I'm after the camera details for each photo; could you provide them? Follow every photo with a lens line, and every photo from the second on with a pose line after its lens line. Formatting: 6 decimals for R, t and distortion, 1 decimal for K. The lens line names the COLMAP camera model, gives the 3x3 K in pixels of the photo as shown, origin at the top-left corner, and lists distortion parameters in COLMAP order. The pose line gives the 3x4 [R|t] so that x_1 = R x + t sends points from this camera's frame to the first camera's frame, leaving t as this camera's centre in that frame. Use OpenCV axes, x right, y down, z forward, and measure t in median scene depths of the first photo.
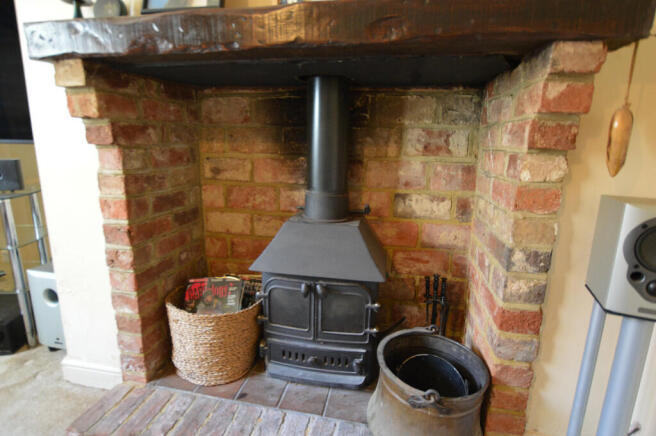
lens RADIAL K [[349.2, 0, 326.6], [0, 349.2, 218.6], [0, 0, 1]] dist [-0.022982, 0.001467]
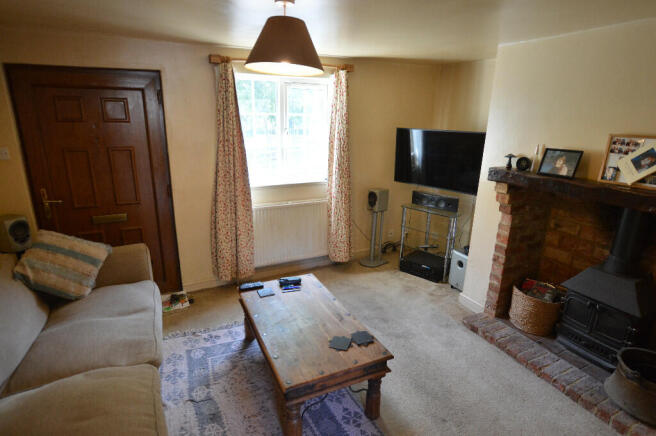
lens RADIAL K [[349.2, 0, 326.6], [0, 349.2, 218.6], [0, 0, 1]] dist [-0.022982, 0.001467]
pose [[0.598577, 0.214272, -0.771876, 0.398260], [-0.182544, 0.974696, 0.129015, -0.218374], [0.779989, 0.063676, 0.622545, -1.223525]]
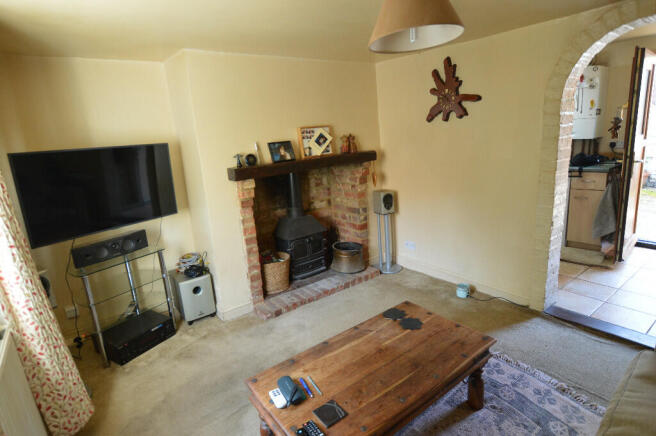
lens RADIAL K [[349.2, 0, 326.6], [0, 349.2, 218.6], [0, 0, 1]] dist [-0.022982, 0.001467]
pose [[0.666682, -0.244655, 0.704045, -1.796497], [0.246444, 0.963821, 0.101560, -0.210215], [-0.703420, 0.105799, 0.702856, -1.070653]]
